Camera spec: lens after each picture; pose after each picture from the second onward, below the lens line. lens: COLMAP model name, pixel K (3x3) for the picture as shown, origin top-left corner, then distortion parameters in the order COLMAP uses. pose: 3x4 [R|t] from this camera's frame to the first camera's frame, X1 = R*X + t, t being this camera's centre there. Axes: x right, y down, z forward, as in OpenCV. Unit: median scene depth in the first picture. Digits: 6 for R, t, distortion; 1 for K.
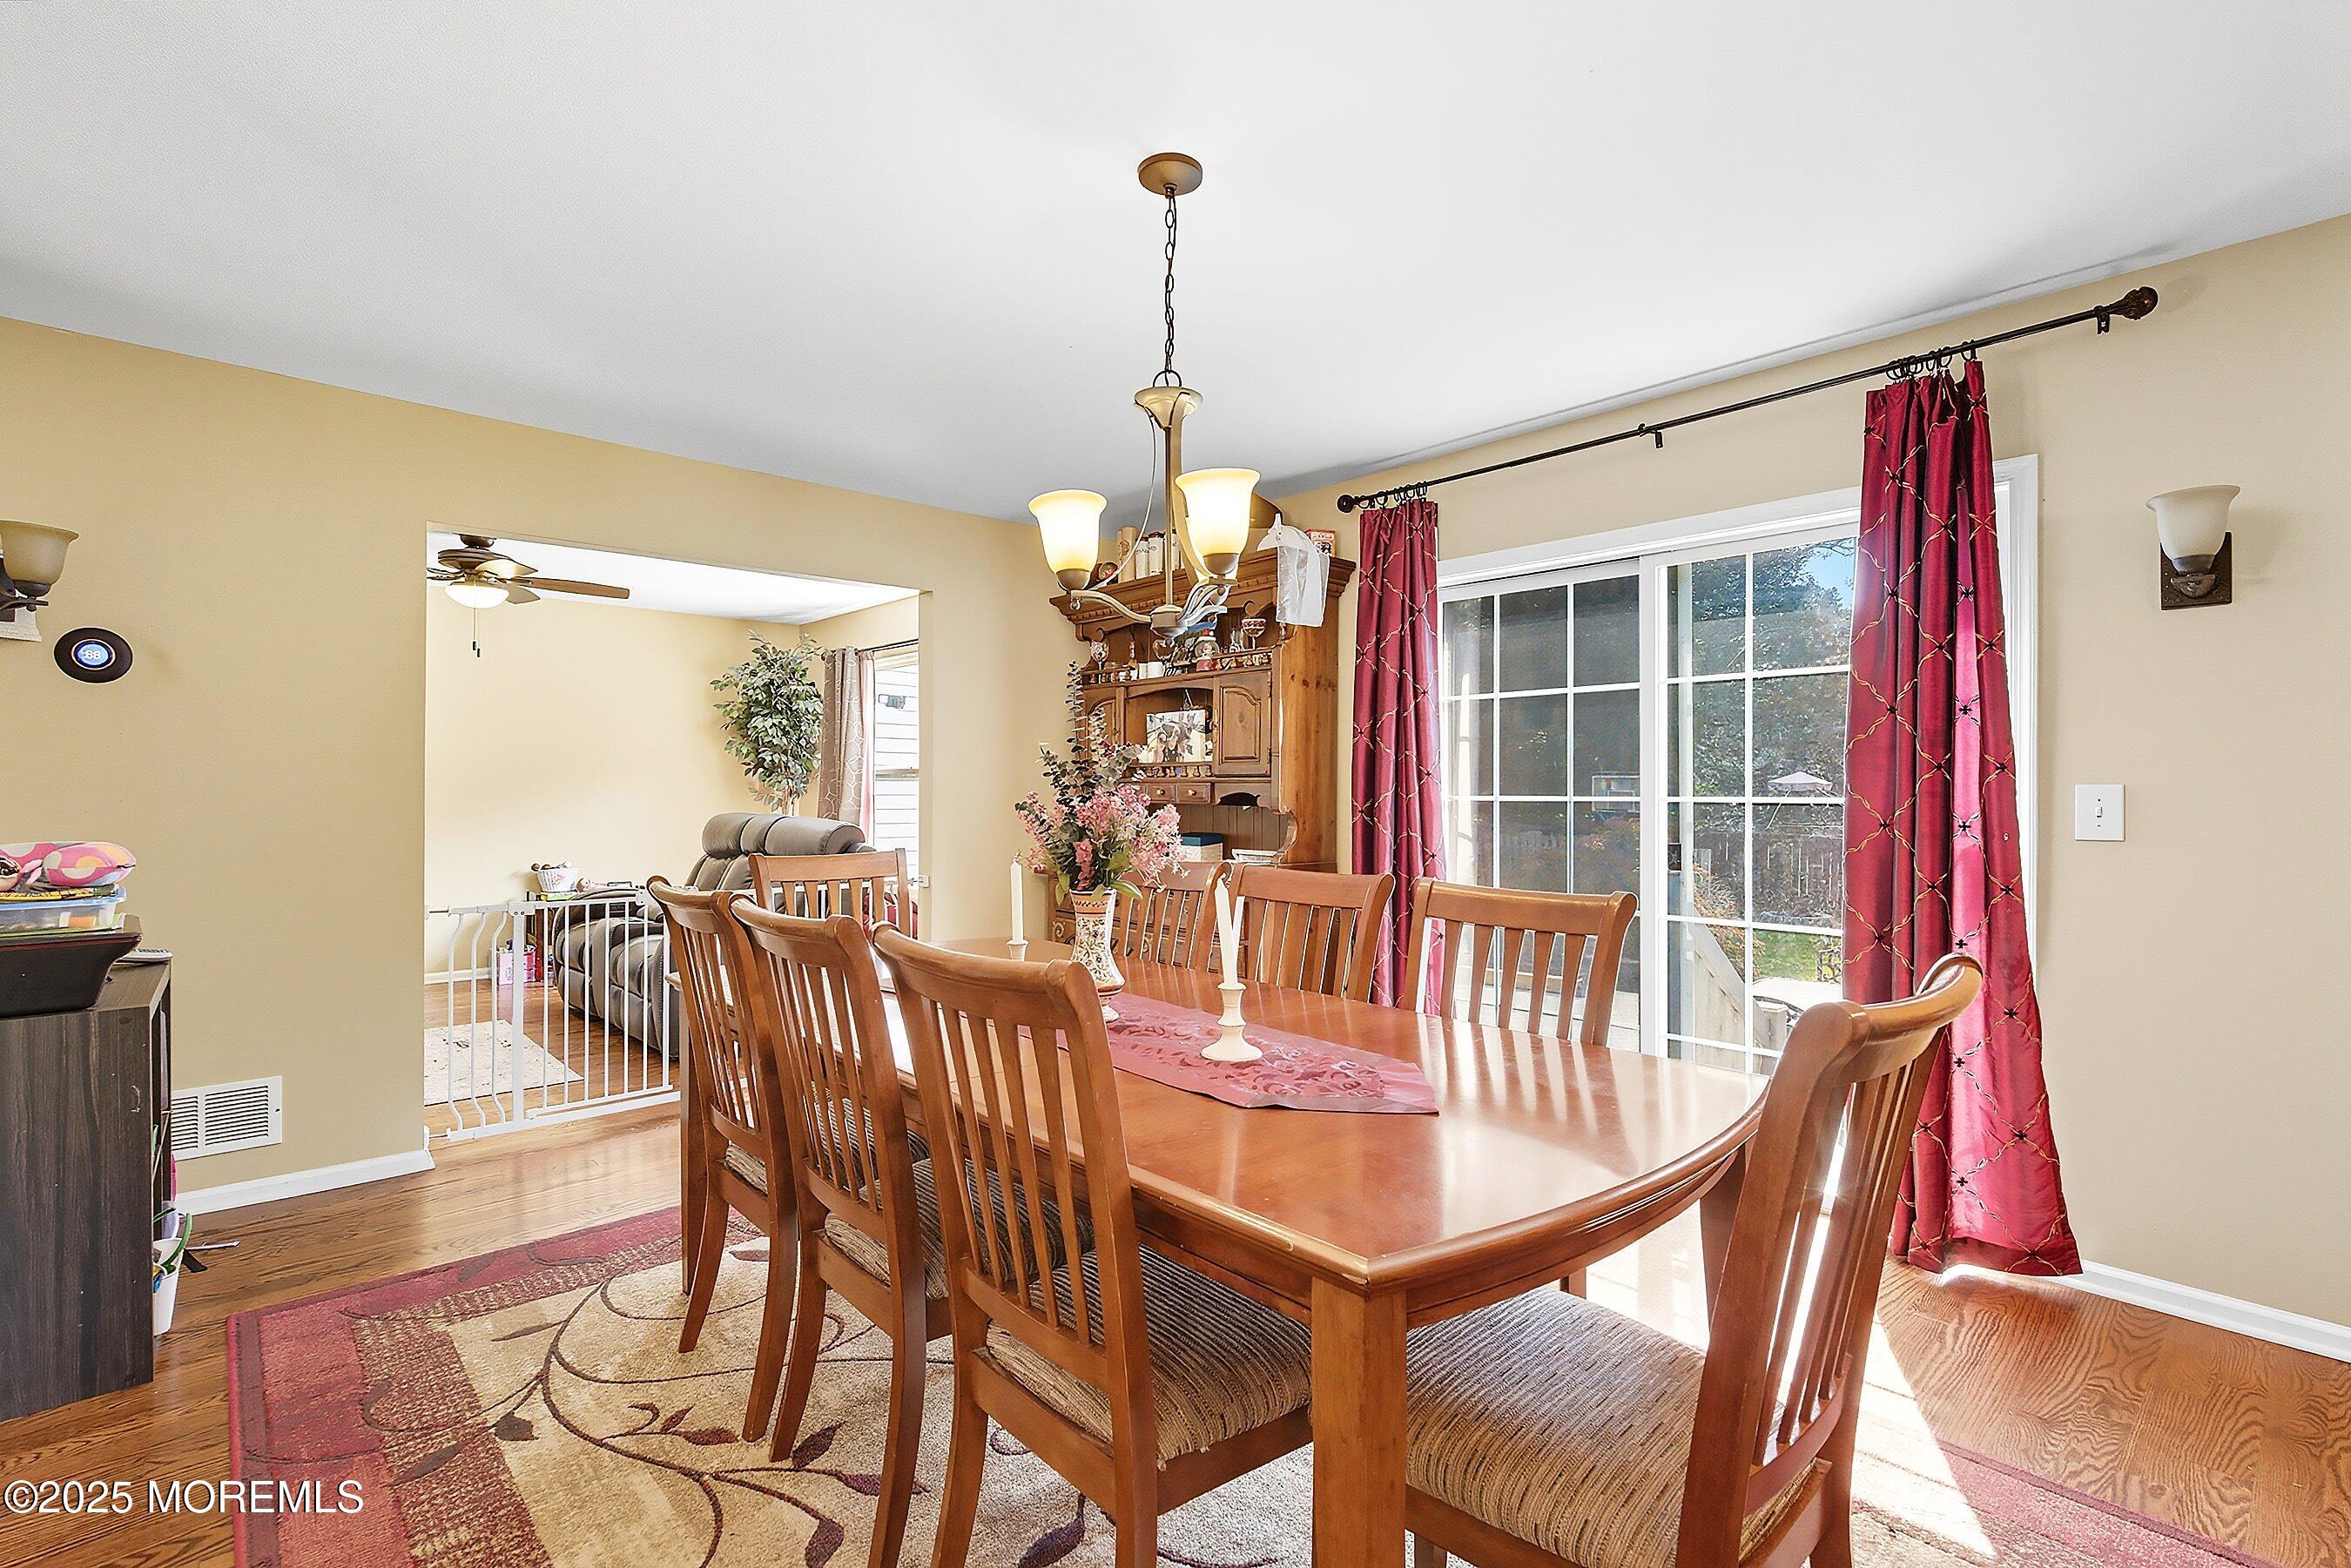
lens RADIAL K [[1077.9, 0, 1163.6], [0, 1077.9, 784.5], [0, 0, 1]] dist [0.014480, -0.000312]
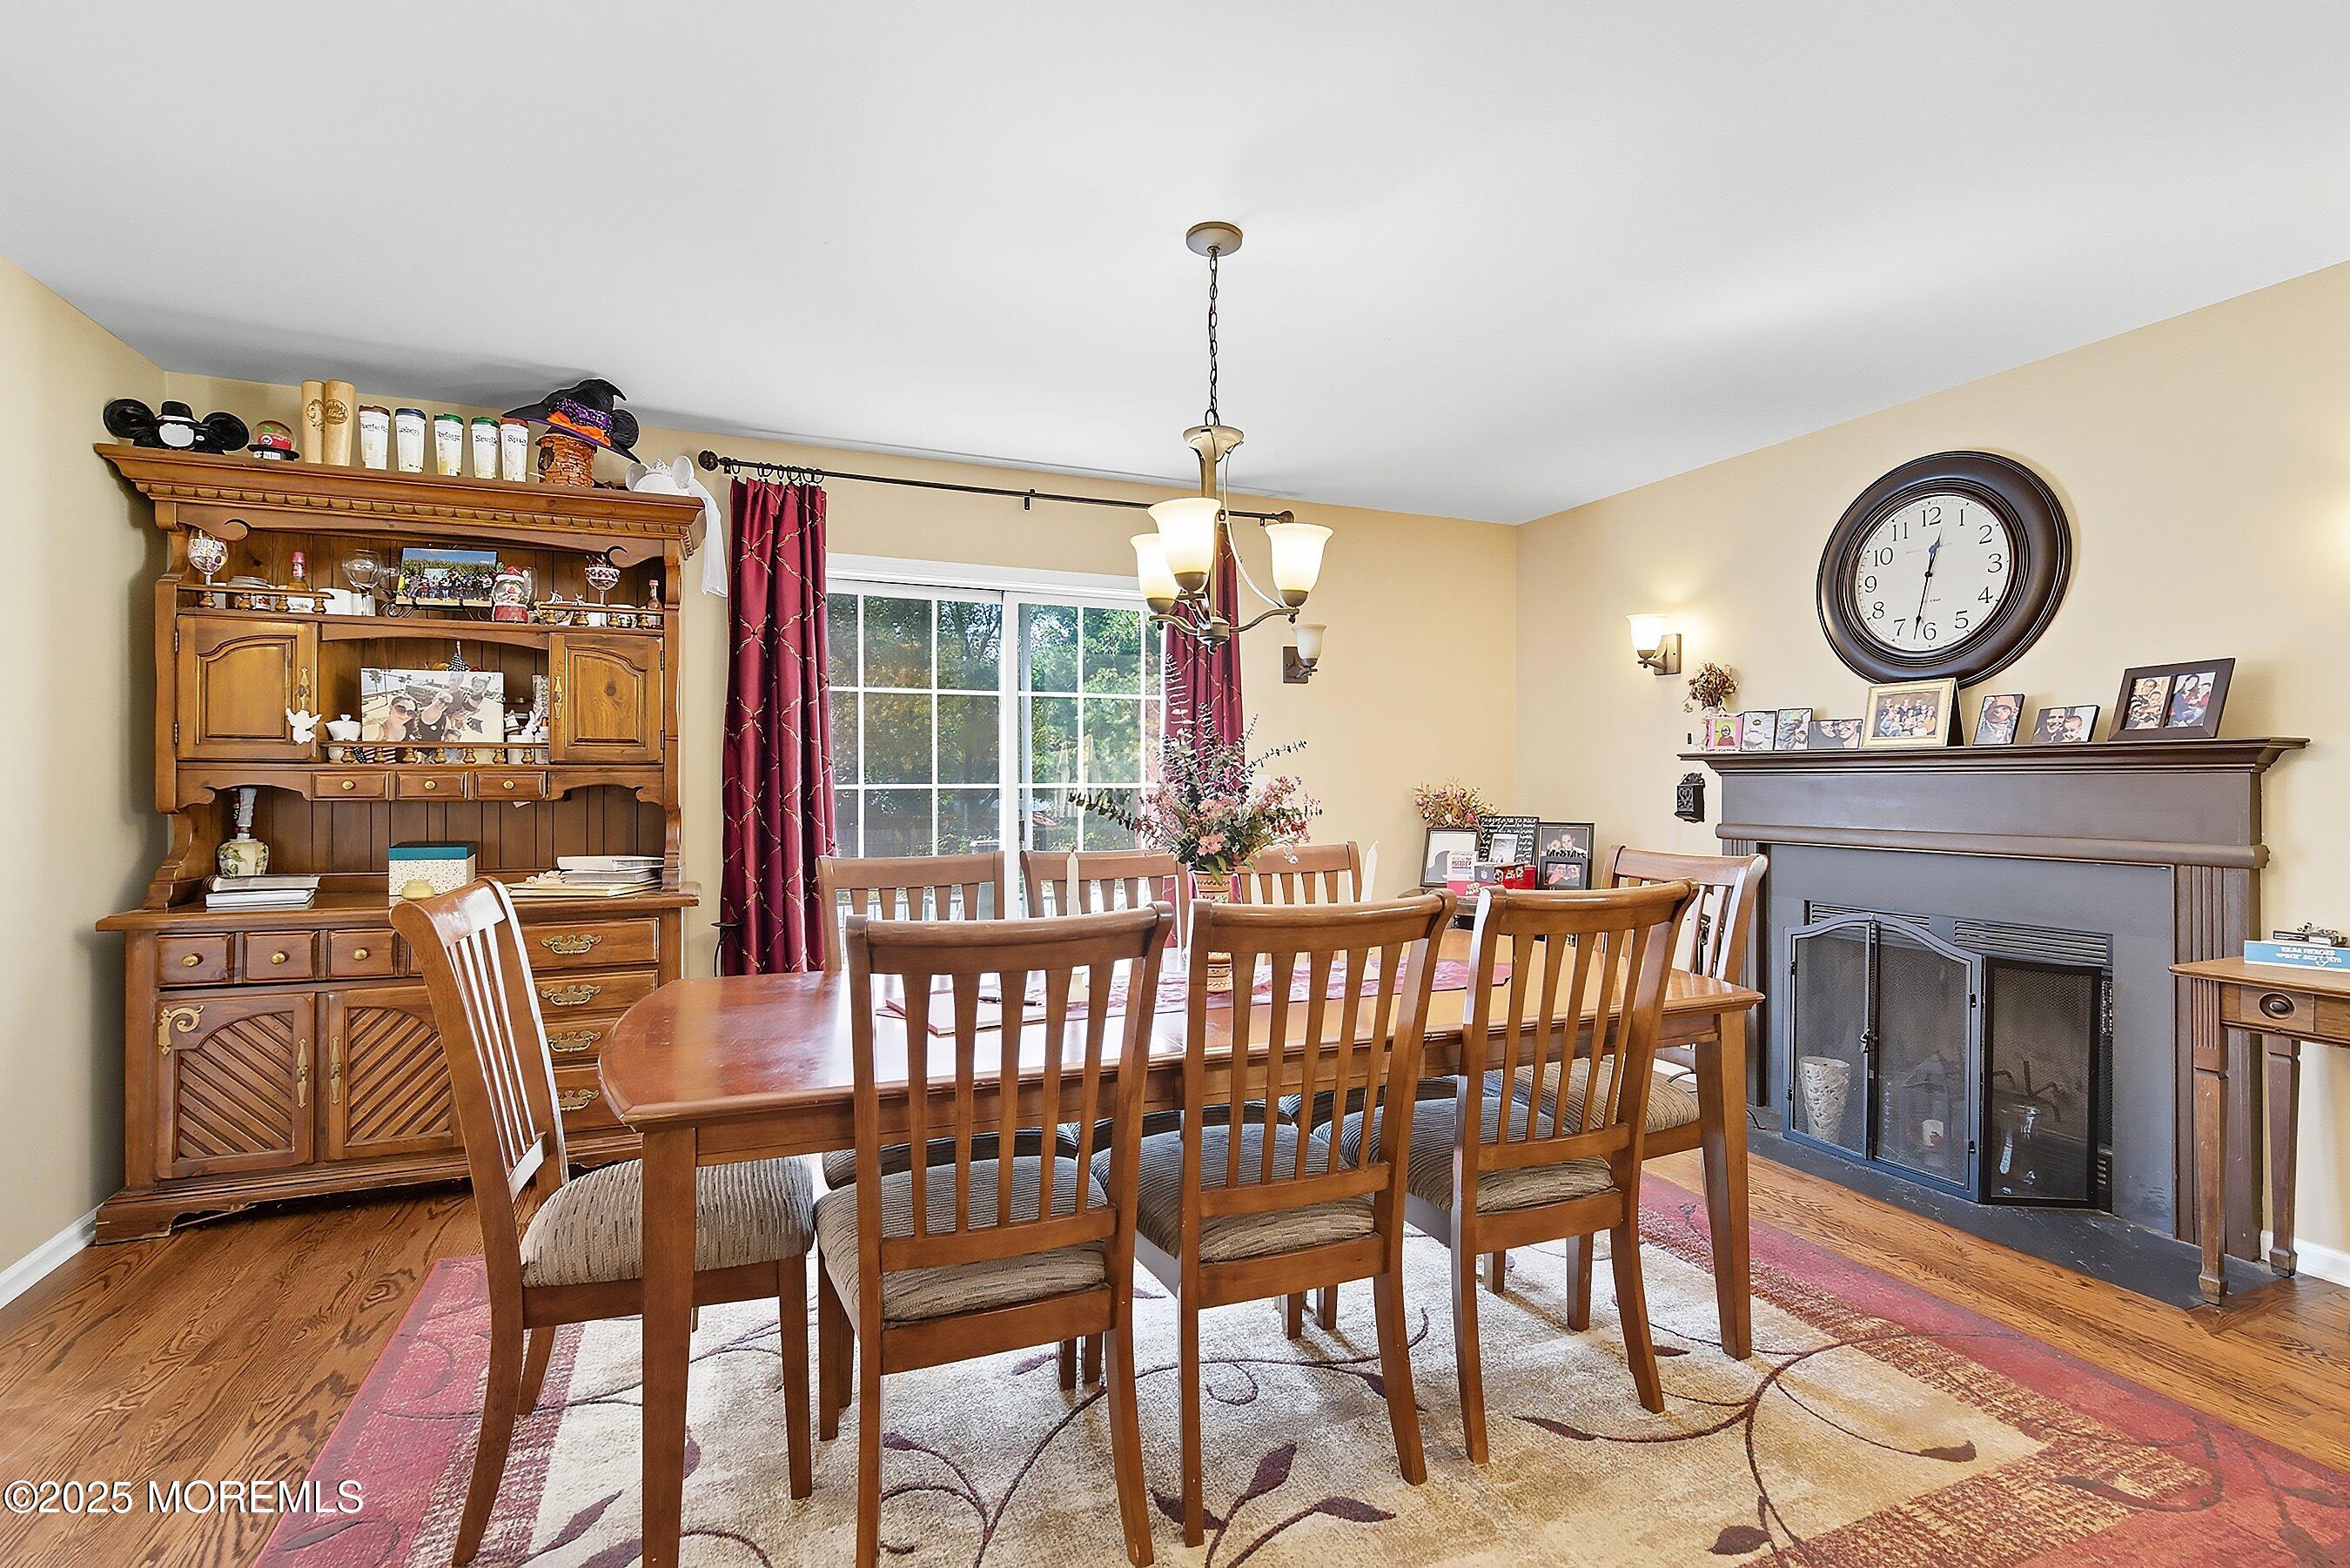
lens RADIAL K [[1077.4, 0, 1153.7], [0, 1077.4, 791.4], [0, 0, 1]] dist [0.014480, -0.000312]
pose [[0.341589, -0.009035, 0.939806, -0.513428], [0.000462, 0.999955, 0.009446, 0.005422], [-0.939849, -0.002792, 0.341578, 0.321736]]
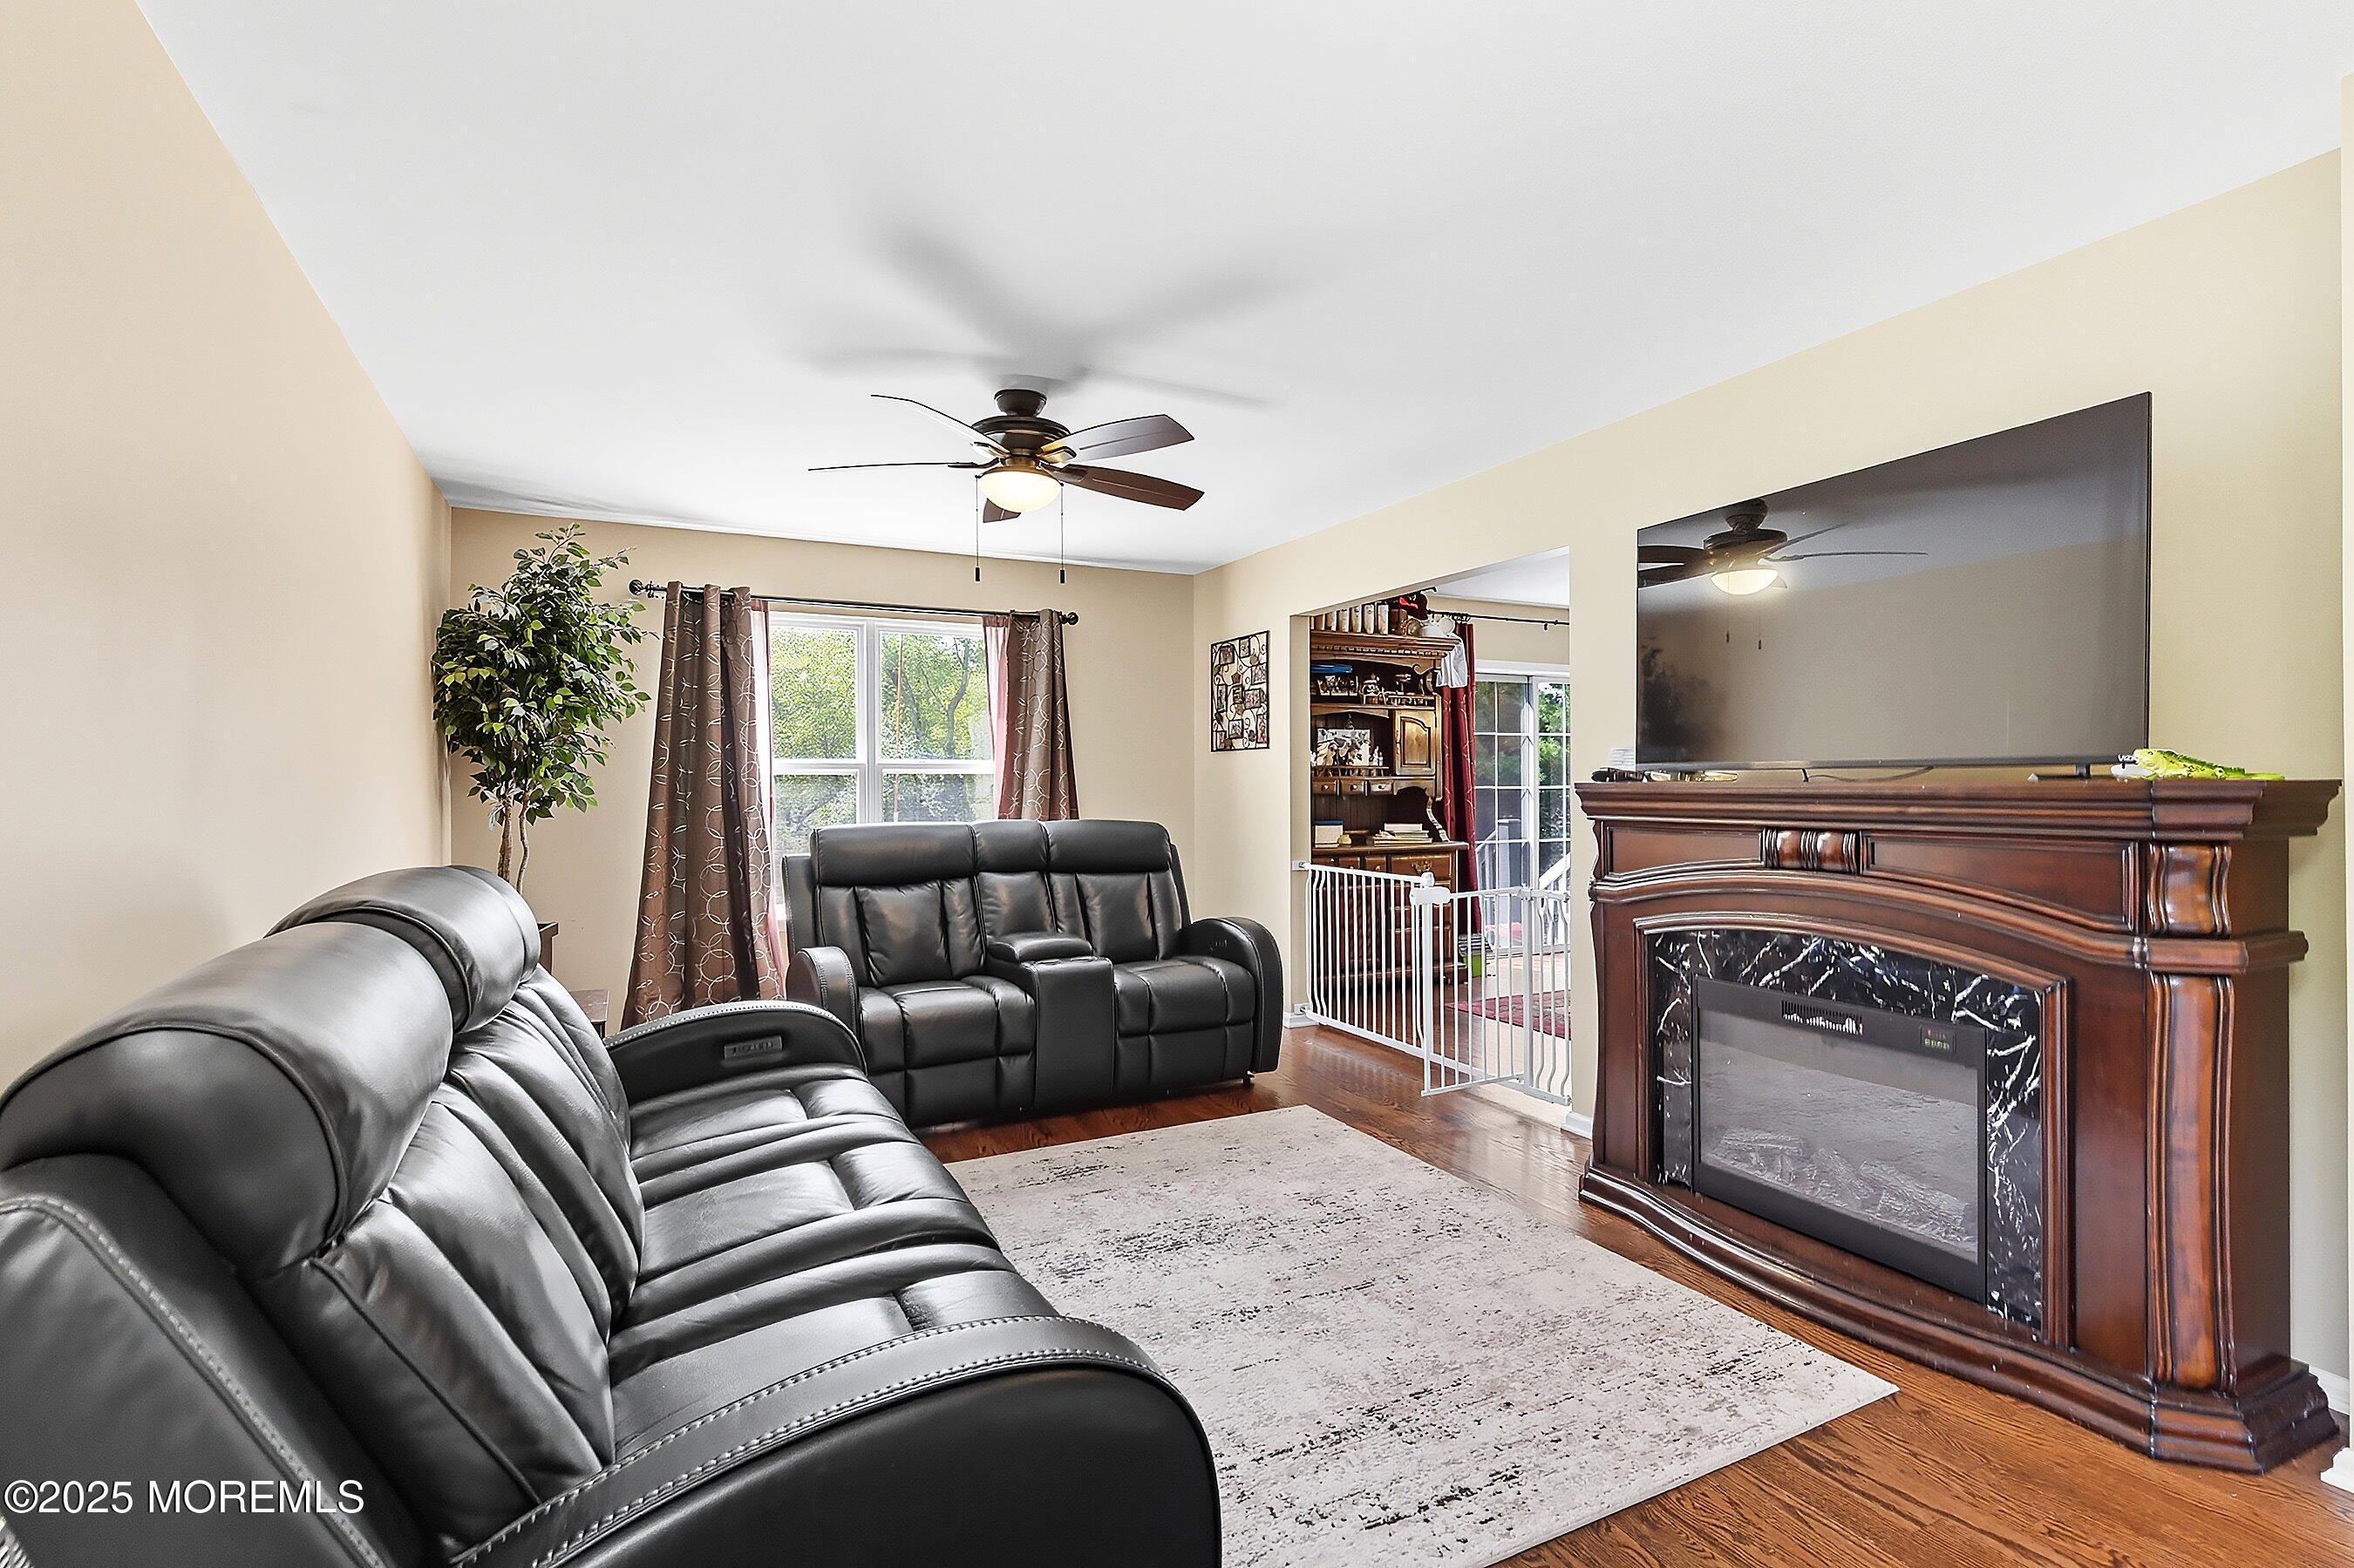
lens RADIAL K [[1079.2, 0, 1173.2], [0, 1079.2, 787.8], [0, 0, 1]] dist [0.014480, -0.000312]
pose [[0.248144, -0.009069, 0.968681, -1.437563], [0.004964, 0.999955, 0.008090, -0.004493], [-0.968711, 0.002801, 0.248177, 0.893702]]
